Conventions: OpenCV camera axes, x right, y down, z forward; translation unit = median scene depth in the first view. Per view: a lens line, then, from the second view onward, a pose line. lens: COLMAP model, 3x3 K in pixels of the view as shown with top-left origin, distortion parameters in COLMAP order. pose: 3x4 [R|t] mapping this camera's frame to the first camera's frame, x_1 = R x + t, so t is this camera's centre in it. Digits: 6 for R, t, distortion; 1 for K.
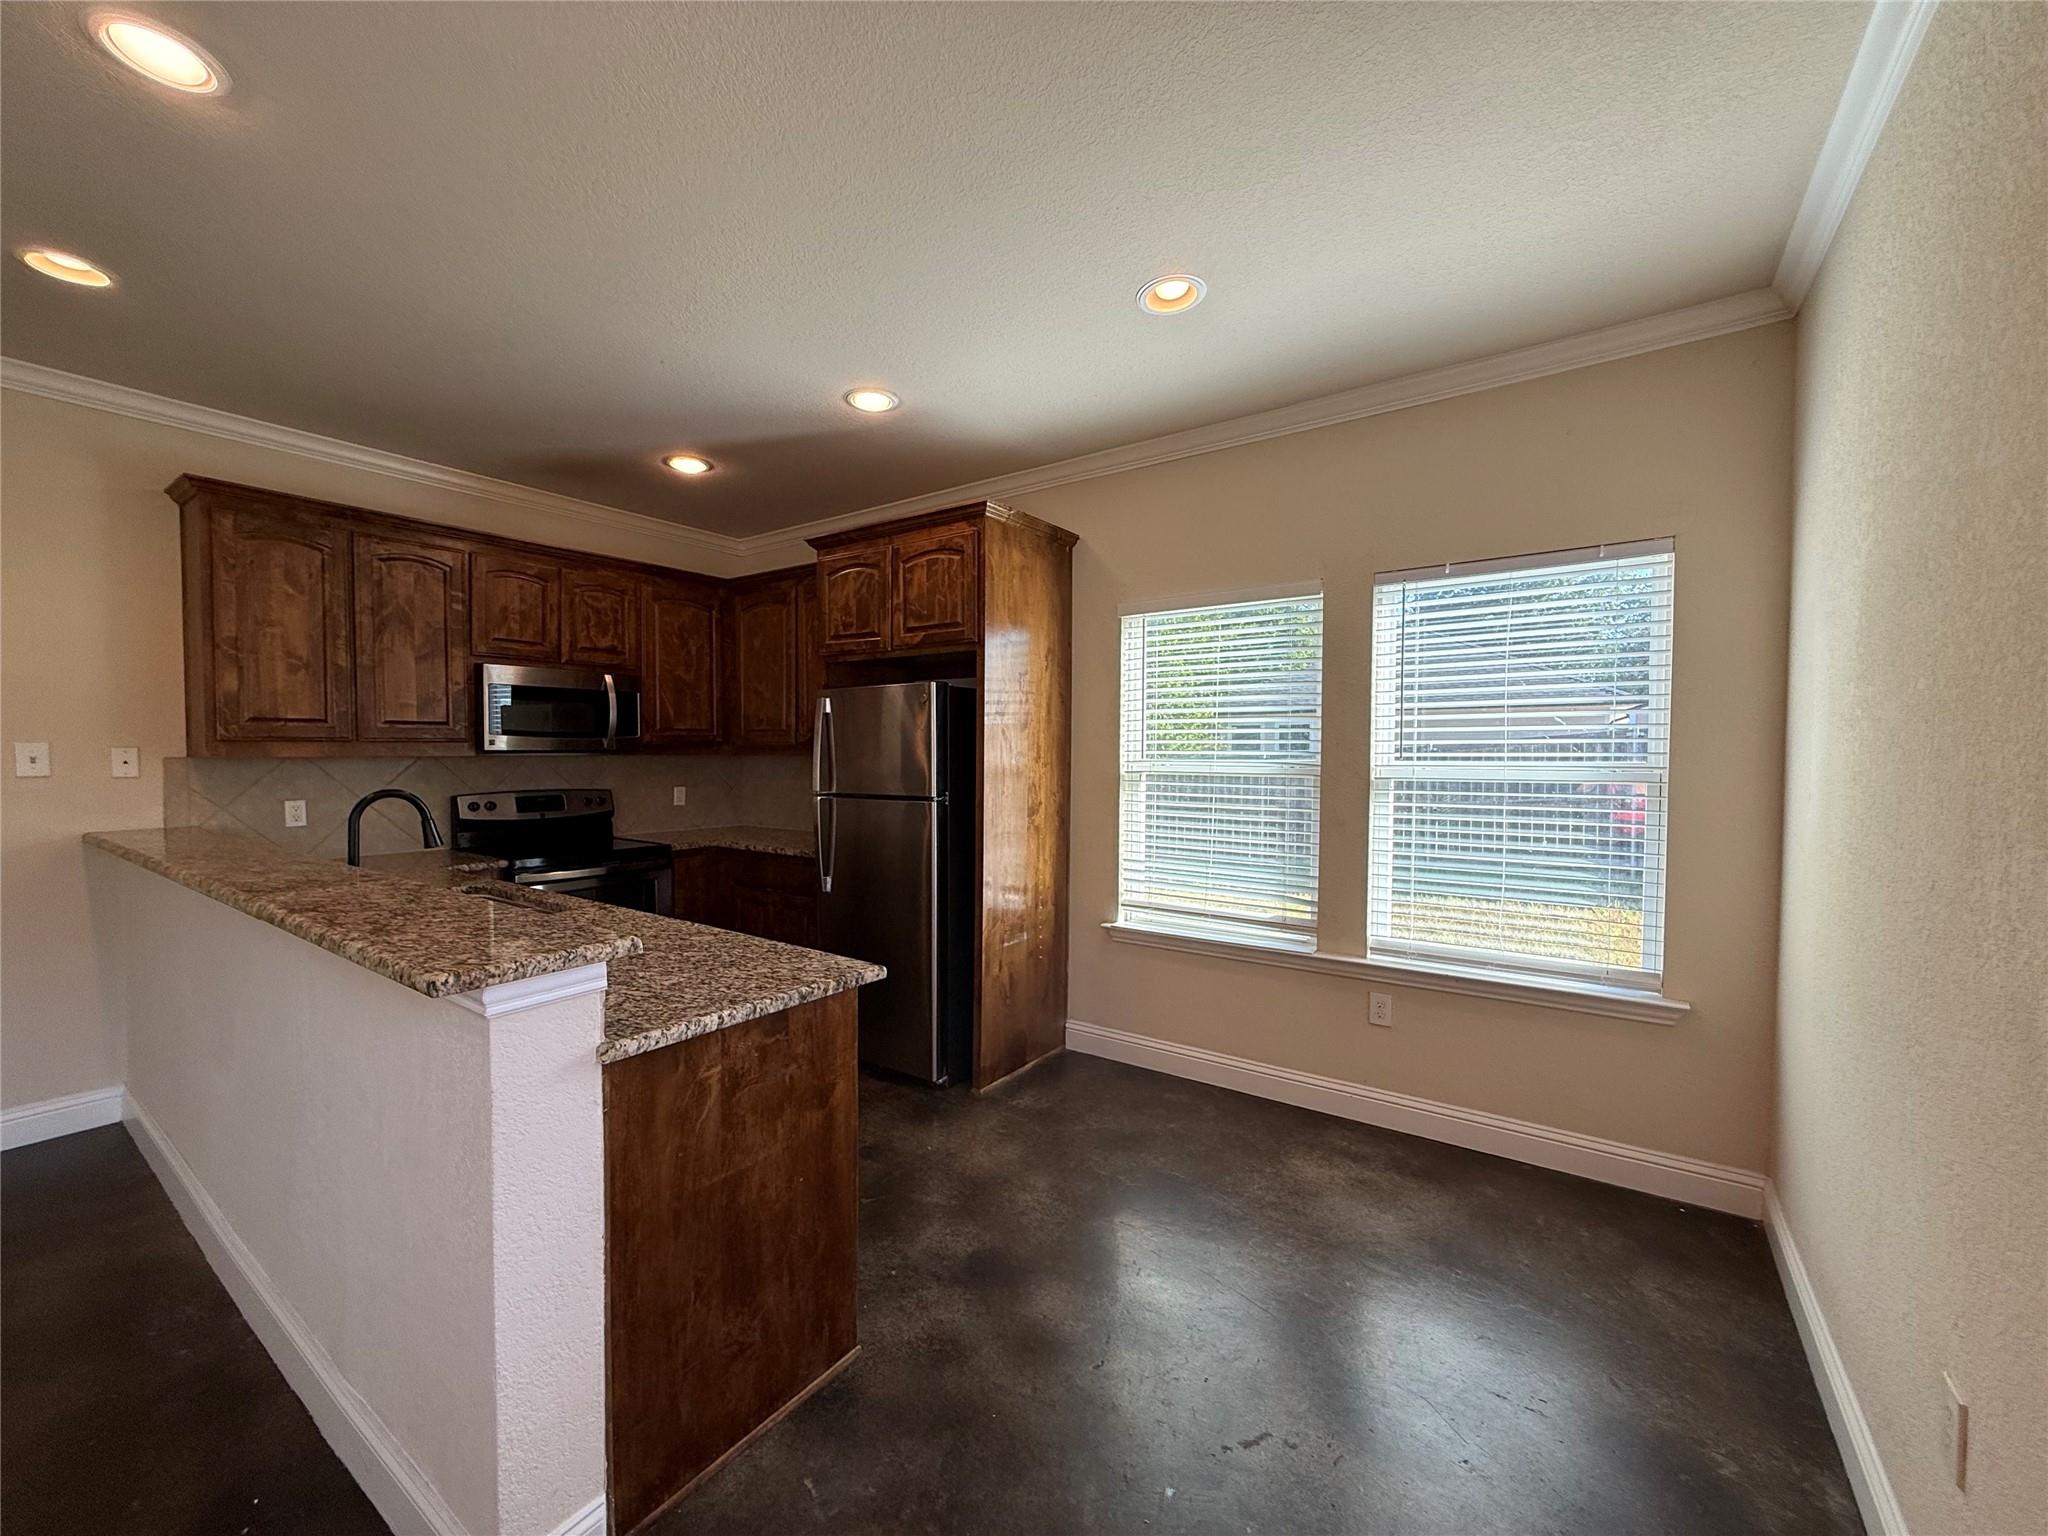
lens RADIAL K [[815.2, 0, 1021.4], [0, 815.2, 772.2], [0, 0, 1]] dist [0.000205, -0.000191]
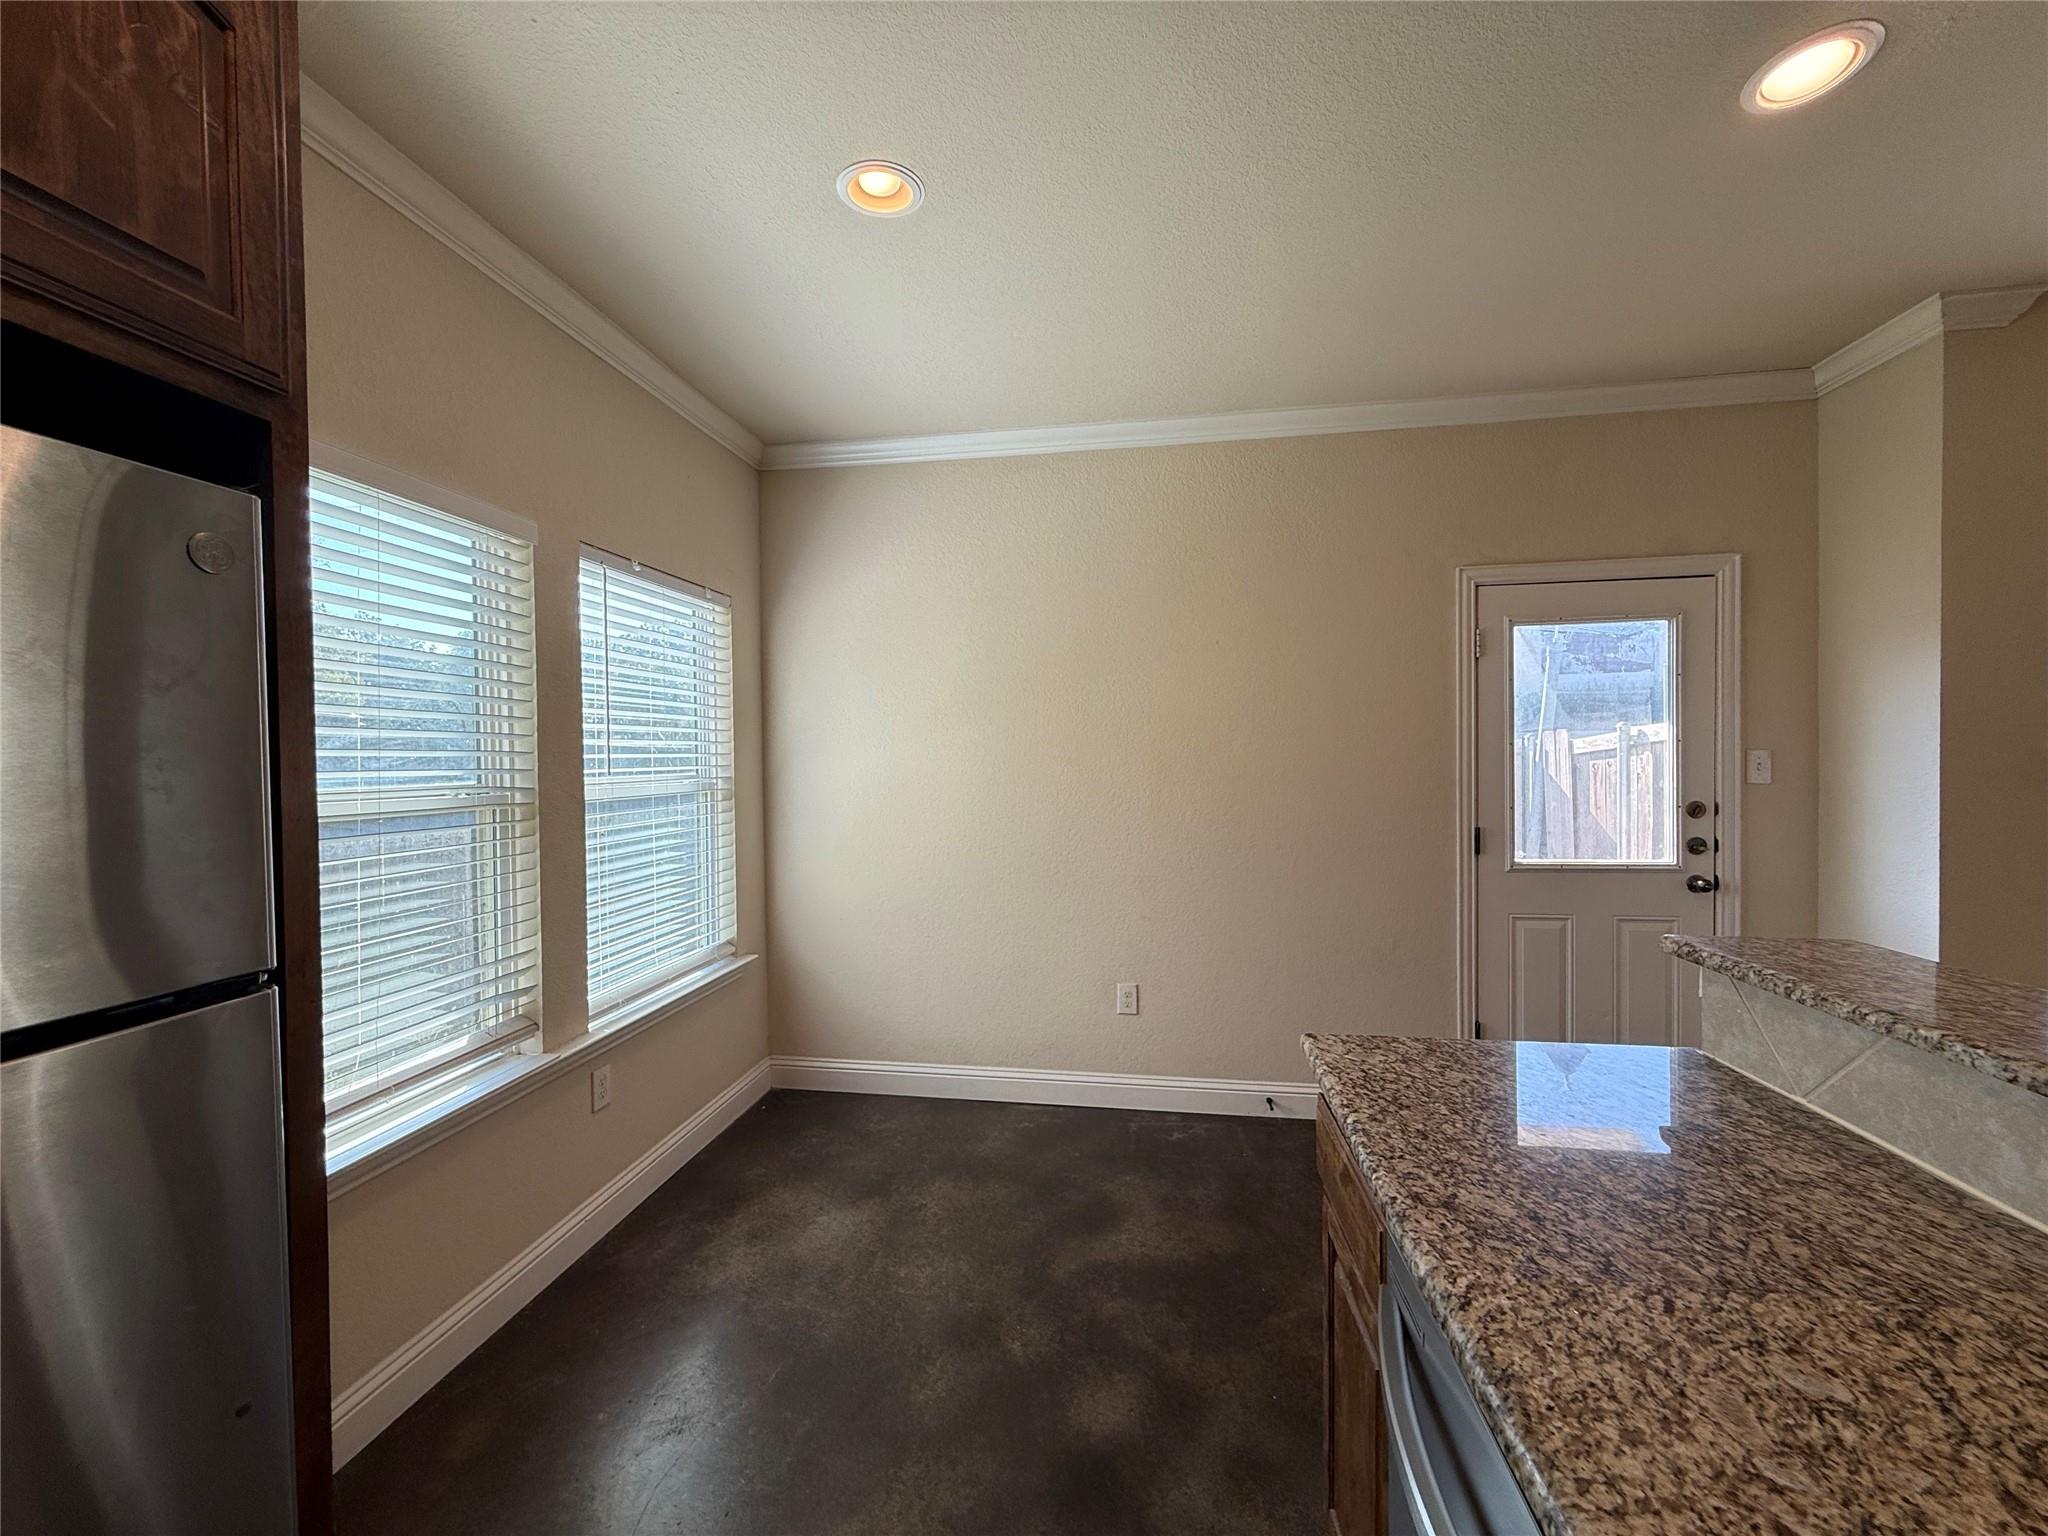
lens RADIAL K [[808.3, 0, 1021.3], [0, 808.3, 772.7], [0, 0, 1]] dist [0.000118, -0.000044]
pose [[-0.444060, -0.010568, 0.895935, -0.419112], [0.035850, 0.998920, 0.029551, -0.026302], [-0.895280, 0.045242, -0.443201, 0.888418]]
